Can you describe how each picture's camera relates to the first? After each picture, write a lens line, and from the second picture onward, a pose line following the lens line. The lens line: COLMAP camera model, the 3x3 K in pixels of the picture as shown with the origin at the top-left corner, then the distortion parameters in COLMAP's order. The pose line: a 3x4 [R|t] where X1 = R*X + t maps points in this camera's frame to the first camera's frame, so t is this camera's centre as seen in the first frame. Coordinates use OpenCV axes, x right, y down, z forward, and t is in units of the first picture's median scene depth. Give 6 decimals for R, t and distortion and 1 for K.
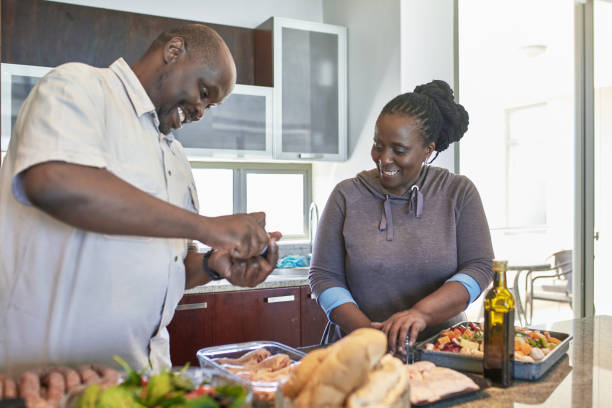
lens RADIAL K [[582.8, 0, 305.9], [0, 582.8, 207.2], [0, 0, 1]] dist [0.013419, 0.000000]
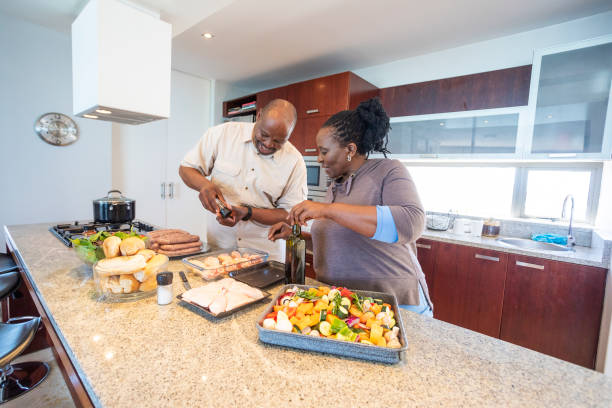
lens RADIAL K [[287.8, 0, 306.6], [0, 287.8, 208.0], [0, 0, 1]] dist [-0.015348, 0.007949]
pose [[0.374632, 0.120655, -0.919290, 0.380165], [-0.066148, 0.992448, 0.103300, -0.007032], [0.924811, 0.022110, 0.379784, 0.295276]]
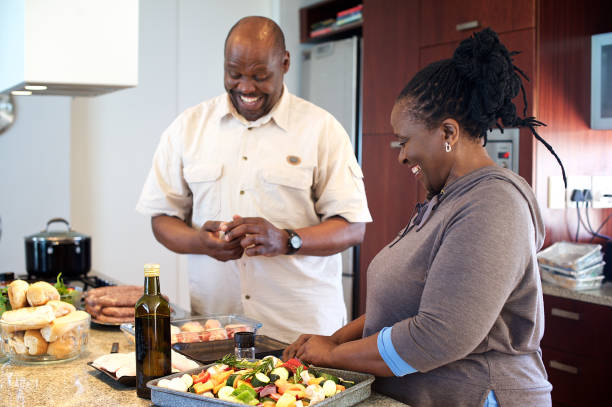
lens RADIAL K [[839.5, 0, 304.8], [0, 839.5, 206.1], [0, 0, 1]] dist [0.011637, 0.000000]
pose [[0.023183, 0.055605, -0.998184, 0.670394], [-0.026514, 0.998135, 0.054987, -0.032458], [0.999380, 0.025191, 0.024614, 0.417243]]
